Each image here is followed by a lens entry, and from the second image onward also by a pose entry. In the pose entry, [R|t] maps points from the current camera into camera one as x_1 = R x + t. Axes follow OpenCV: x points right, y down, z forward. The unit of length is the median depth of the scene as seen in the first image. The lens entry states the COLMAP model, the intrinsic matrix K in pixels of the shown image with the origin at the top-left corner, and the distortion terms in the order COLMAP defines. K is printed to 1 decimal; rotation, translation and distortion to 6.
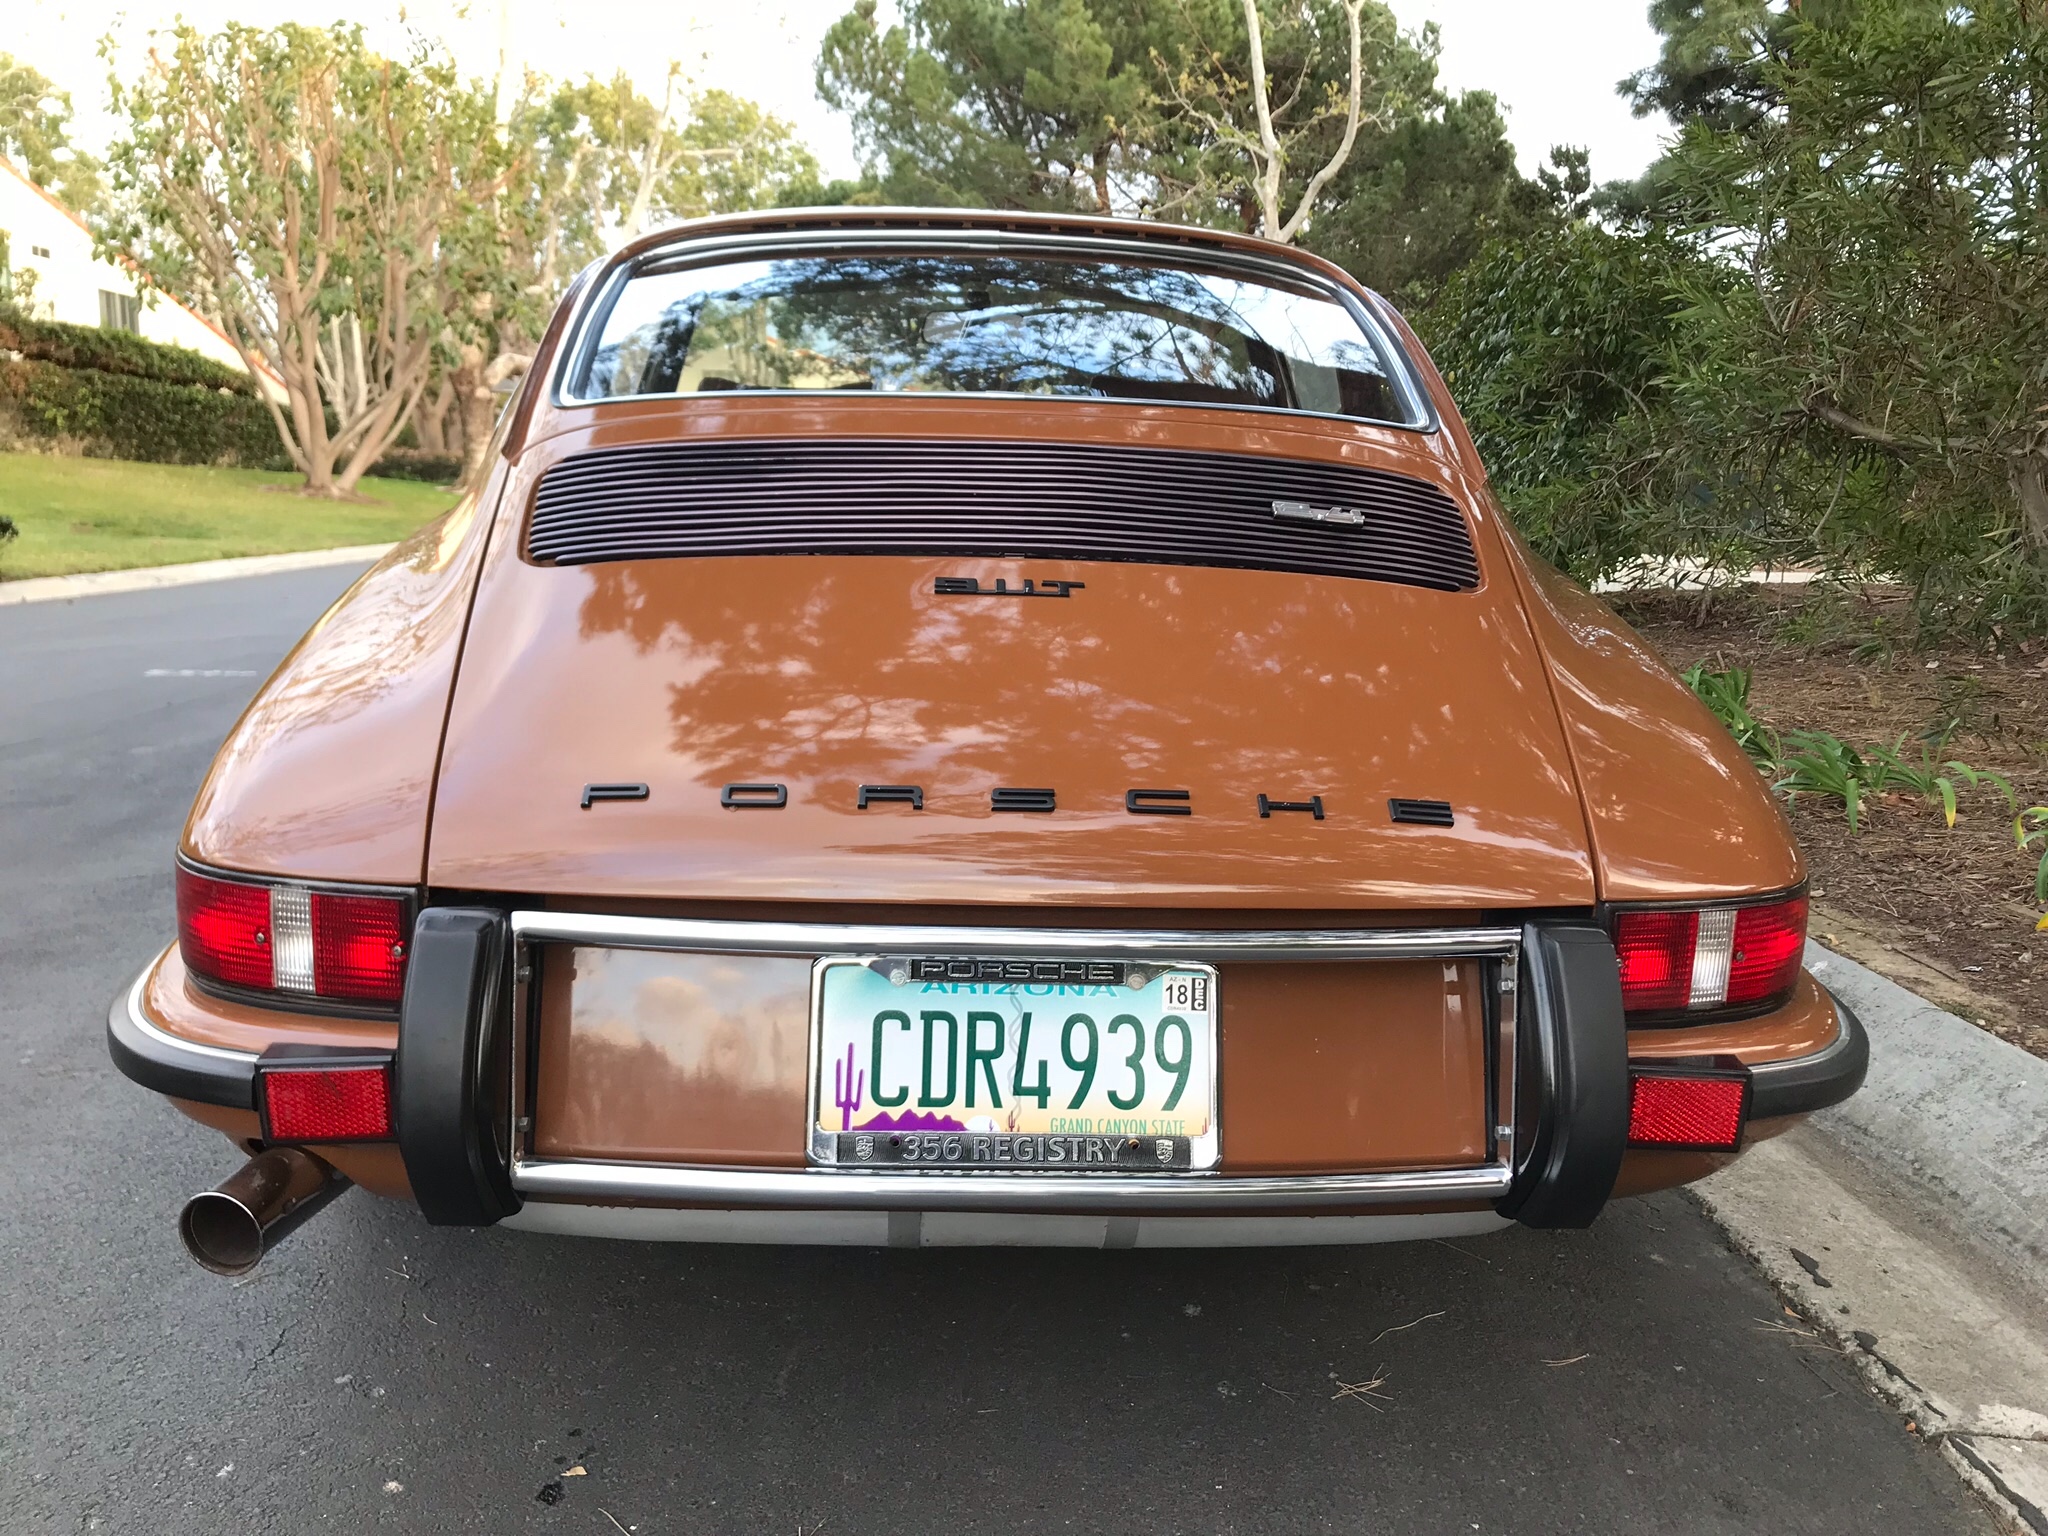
lens RADIAL K [[1696.3, 0, 1019.3], [0, 1696.3, 764.4], [0, 0, 1]] dist [0.029062, -0.027663]
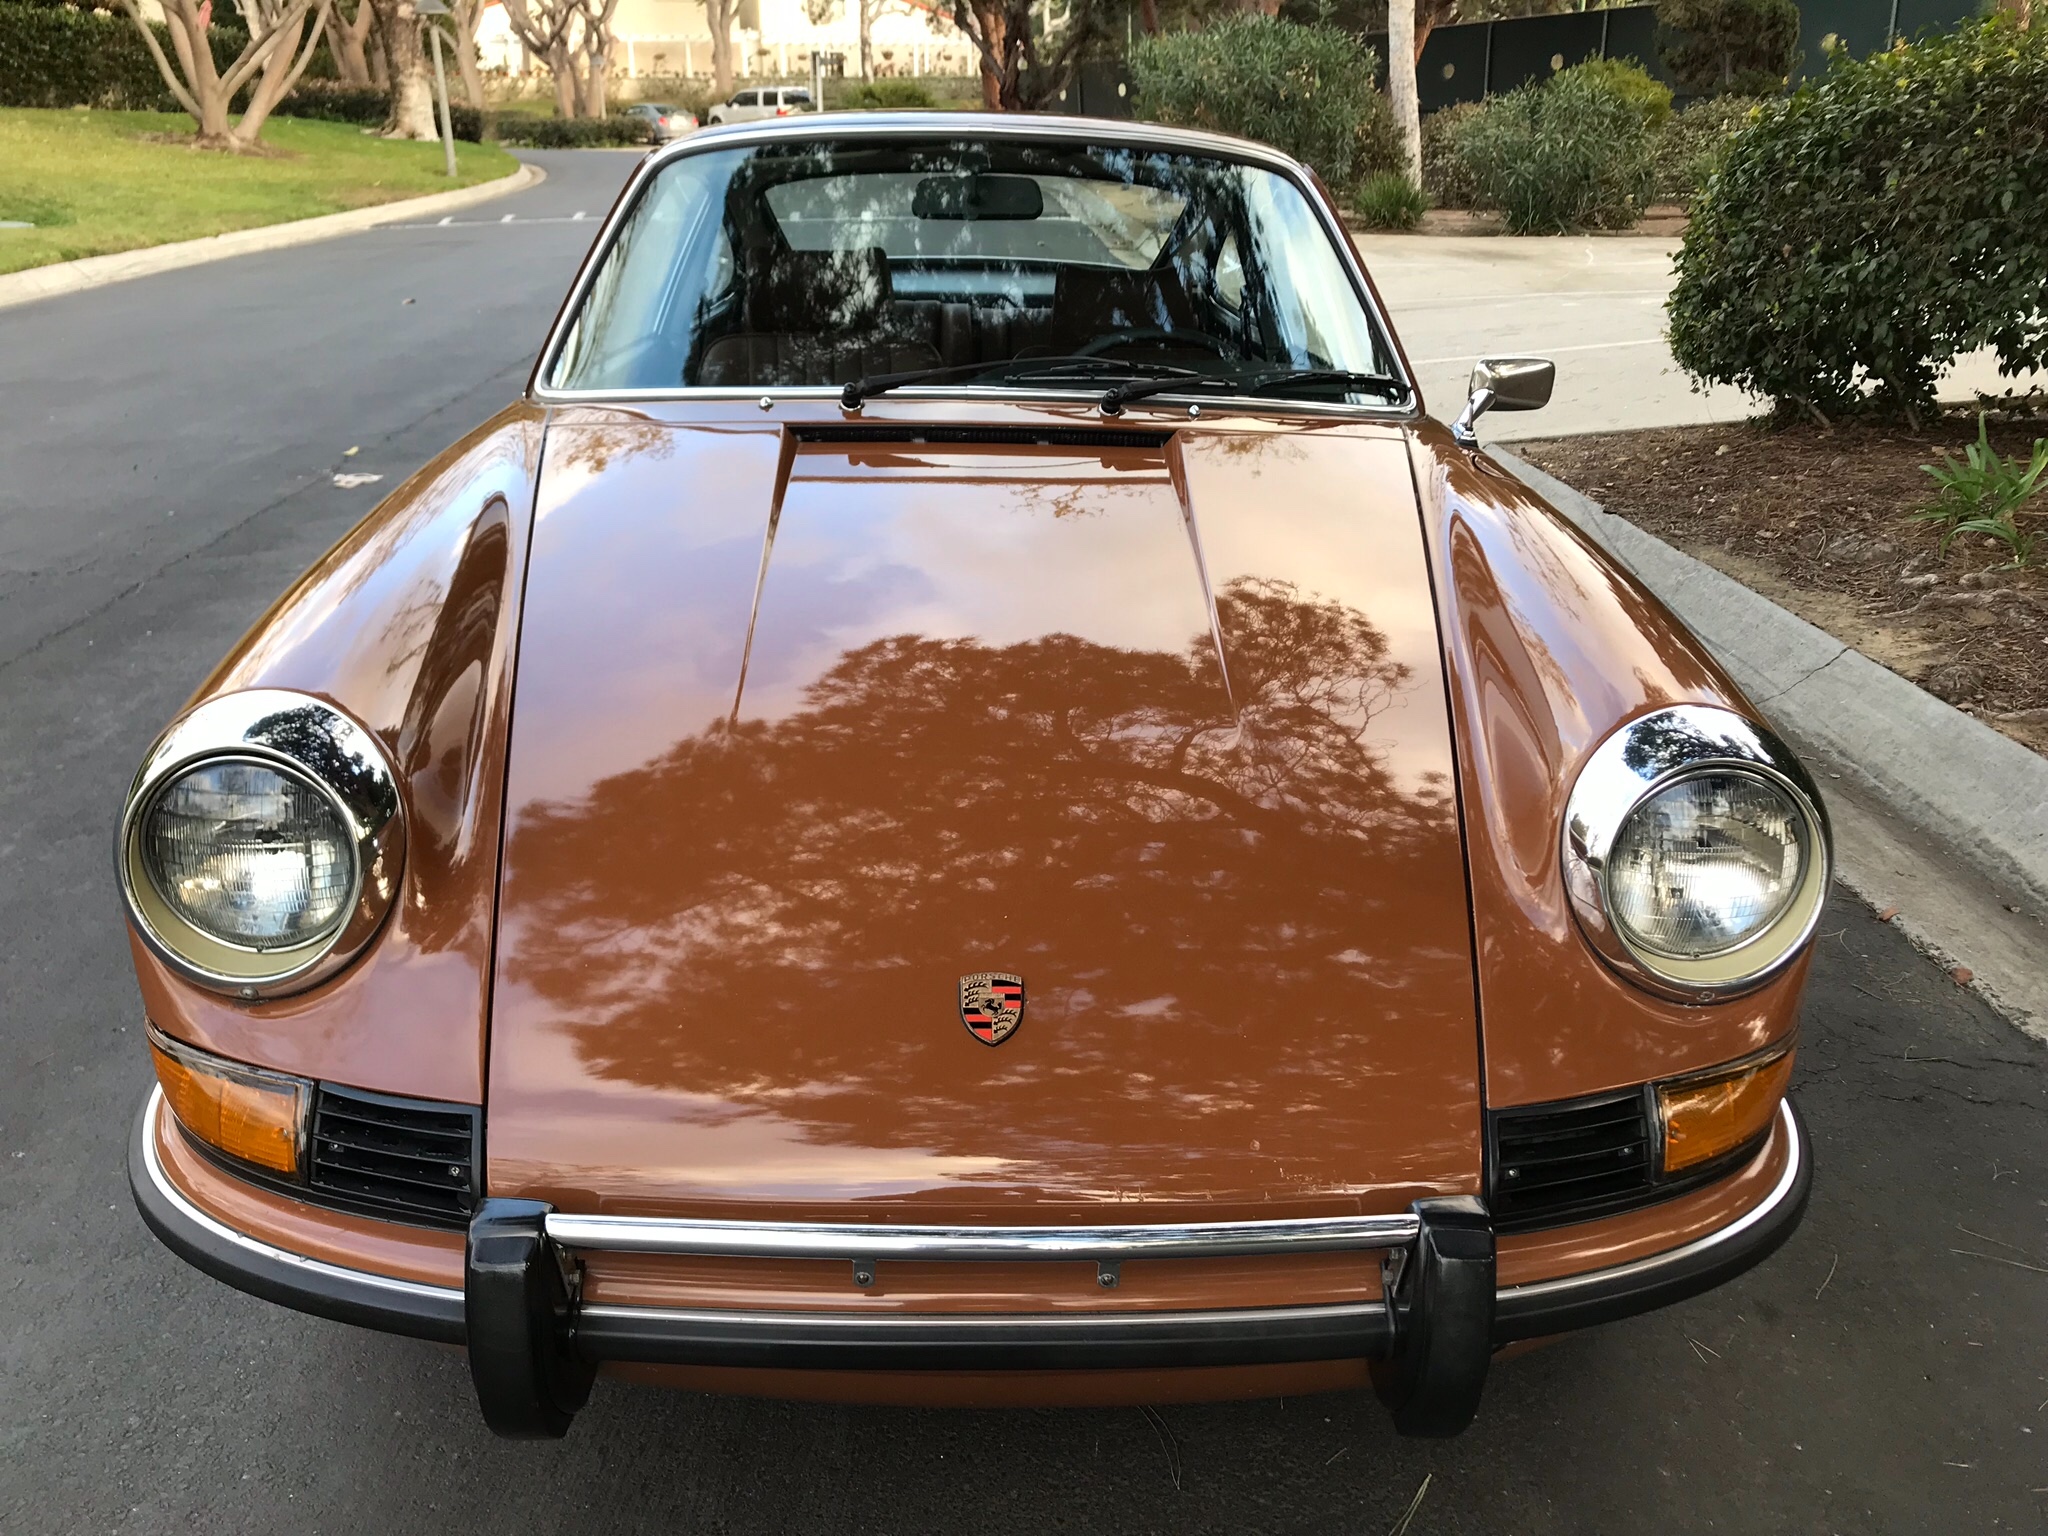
lens RADIAL K [[1696.3, 0, 1017.3], [0, 1696.3, 752.3], [0, 0, 1]] dist [0.029062, -0.027663]
pose [[0.999938, -0.010321, 0.004129, -0.024714], [0.009270, 0.979209, 0.202641, -0.033970], [-0.006135, -0.202590, 0.979244, 0.118562]]
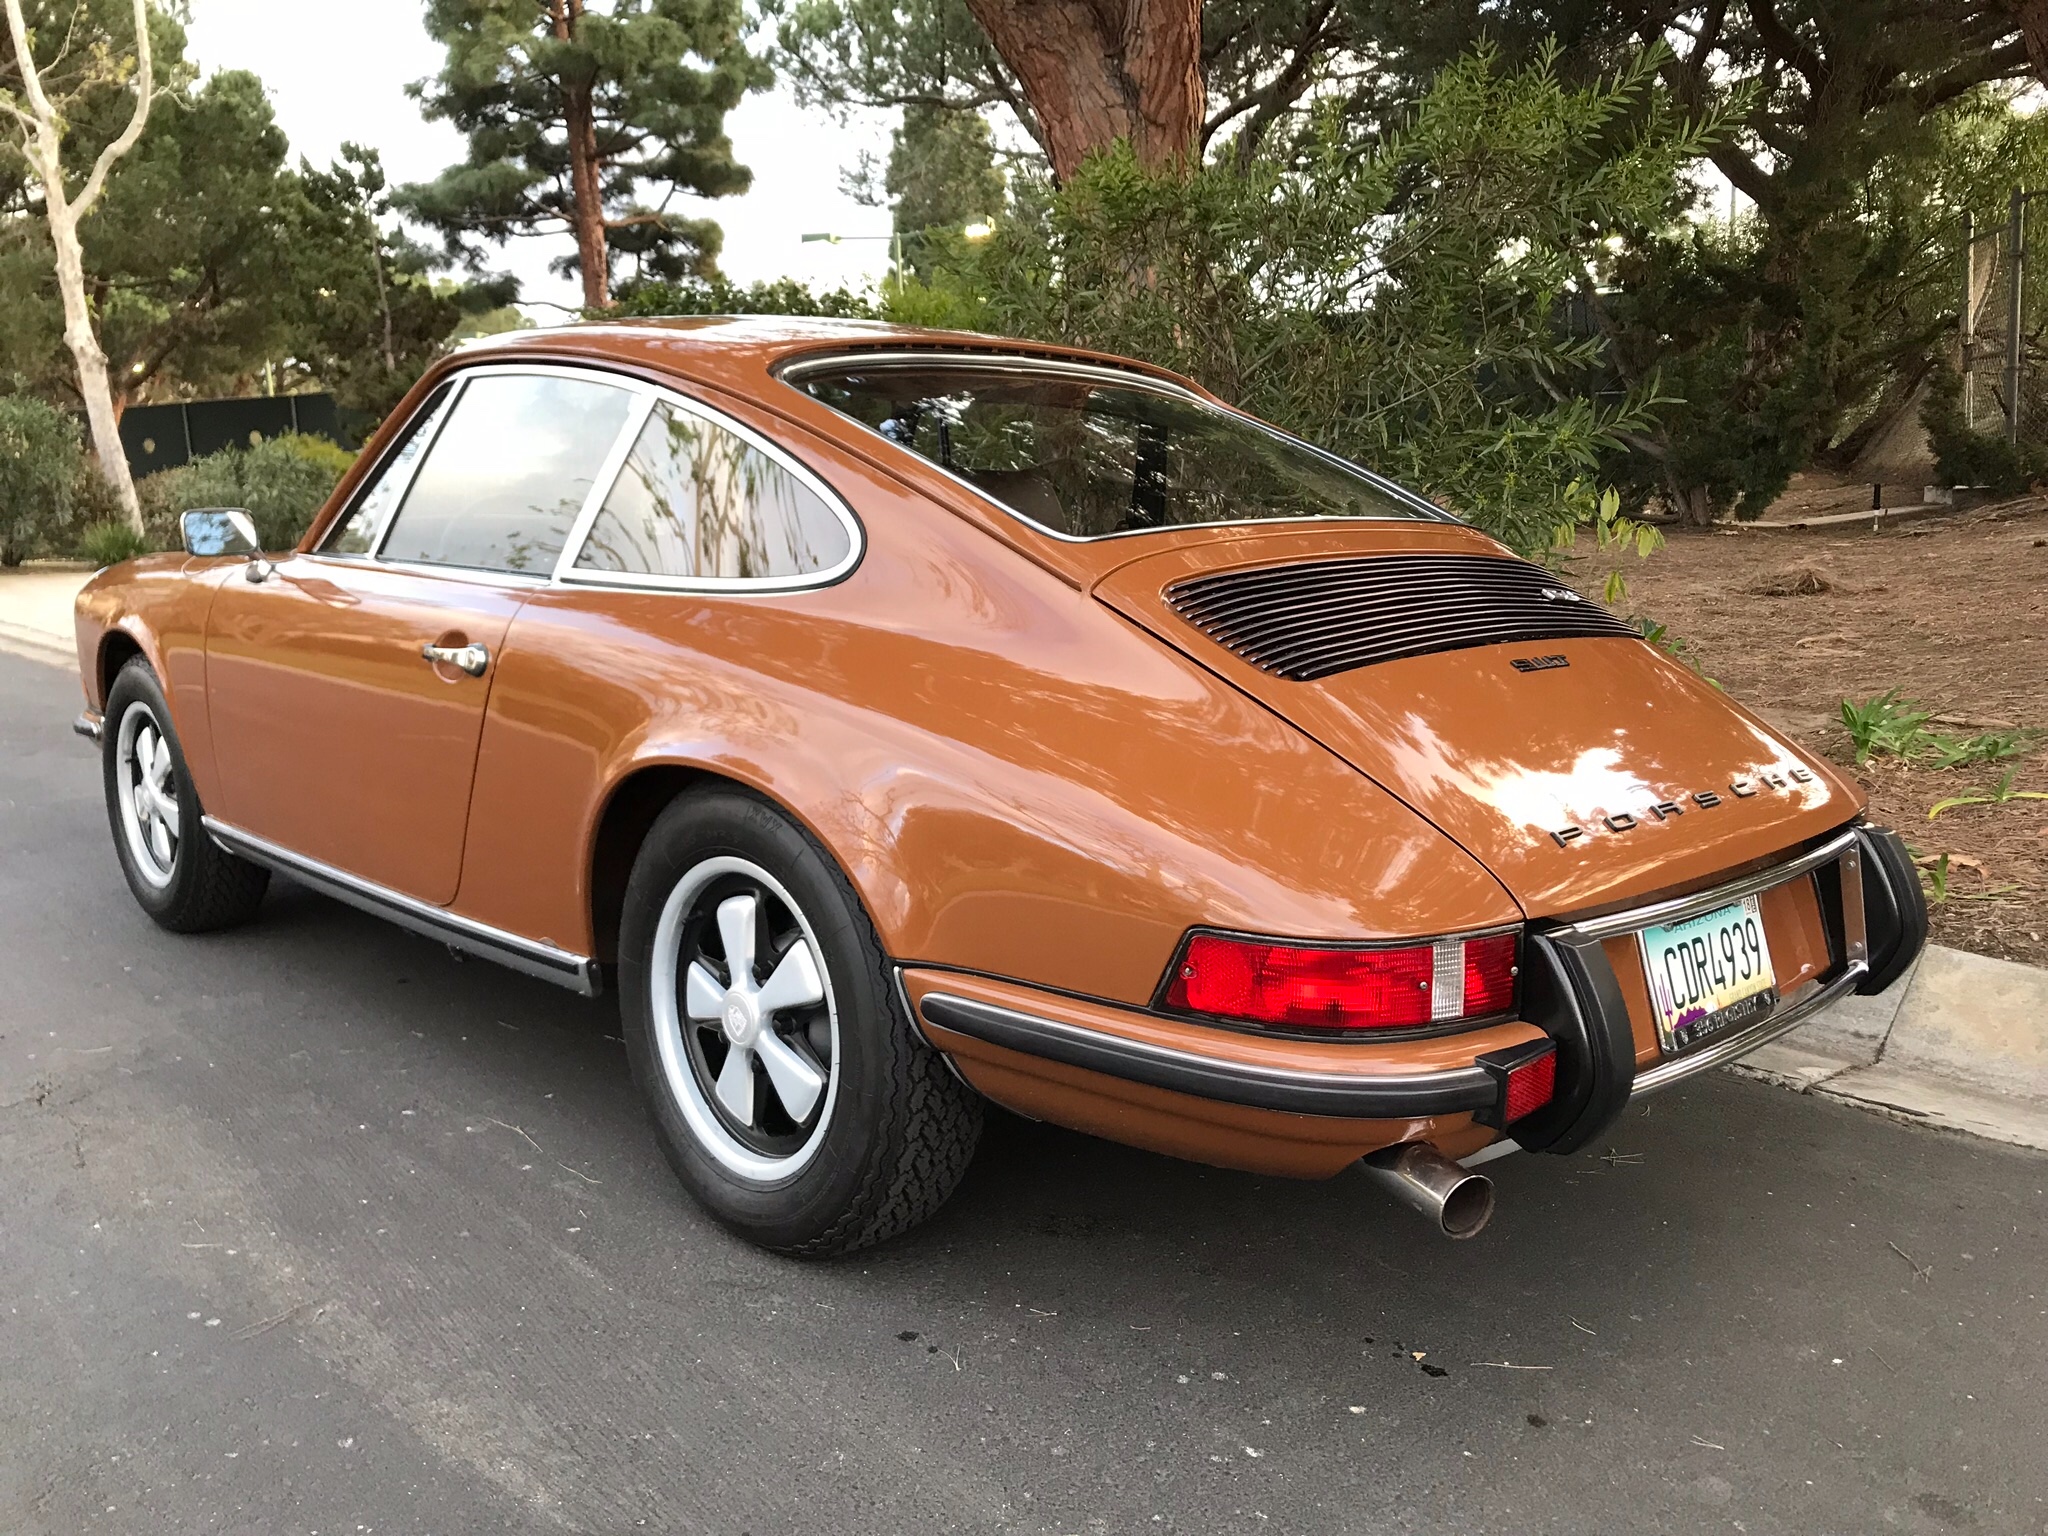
lens RADIAL K [[1696.3, 0, 1035.8], [0, 1696.3, 751.9], [0, 0, 1]] dist [0.029062, -0.027663]
pose [[0.756384, -0.125489, 0.641978, -0.055537], [0.126427, 0.990966, 0.044750, -0.006476], [-0.641794, 0.047315, 0.765416, 0.006774]]
